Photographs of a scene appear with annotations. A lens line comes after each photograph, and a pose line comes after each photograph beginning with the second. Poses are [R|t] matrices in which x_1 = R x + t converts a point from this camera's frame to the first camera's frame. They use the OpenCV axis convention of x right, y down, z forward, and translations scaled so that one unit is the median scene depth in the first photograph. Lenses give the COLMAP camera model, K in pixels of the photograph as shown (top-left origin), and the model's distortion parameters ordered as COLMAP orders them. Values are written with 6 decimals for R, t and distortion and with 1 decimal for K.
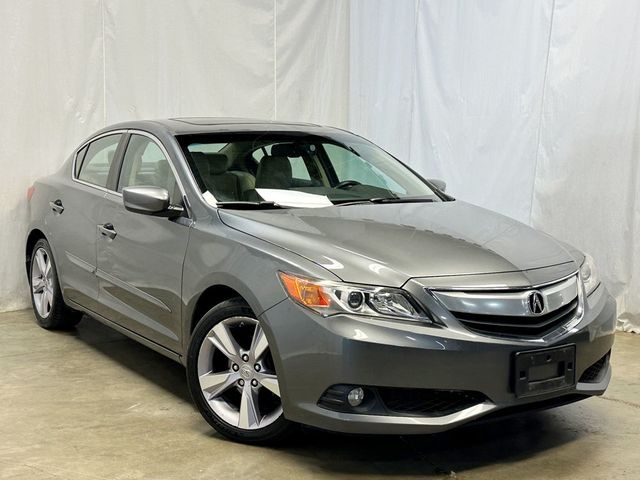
lens RADIAL K [[898.1, 0, 320.2], [0, 898.1, 239.7], [0, 0, 1]] dist [0.140943, 0.000000]
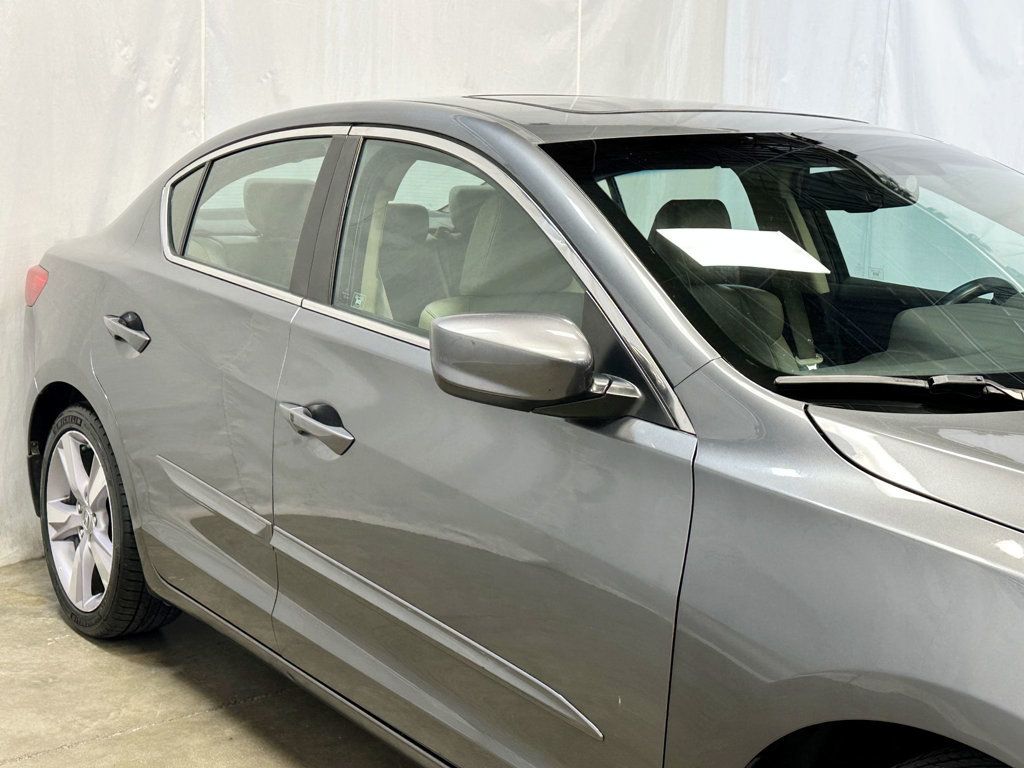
lens RADIAL K [[1437.0, 0, 513.3], [0, 1437.0, 391.0], [0, 0, 1]] dist [0.140943, 0.000000]
pose [[0.998160, 0.004393, 0.060475, -0.159941], [-0.007637, 0.998538, 0.053512, -0.042966], [-0.060152, -0.053875, 0.996734, 0.376852]]
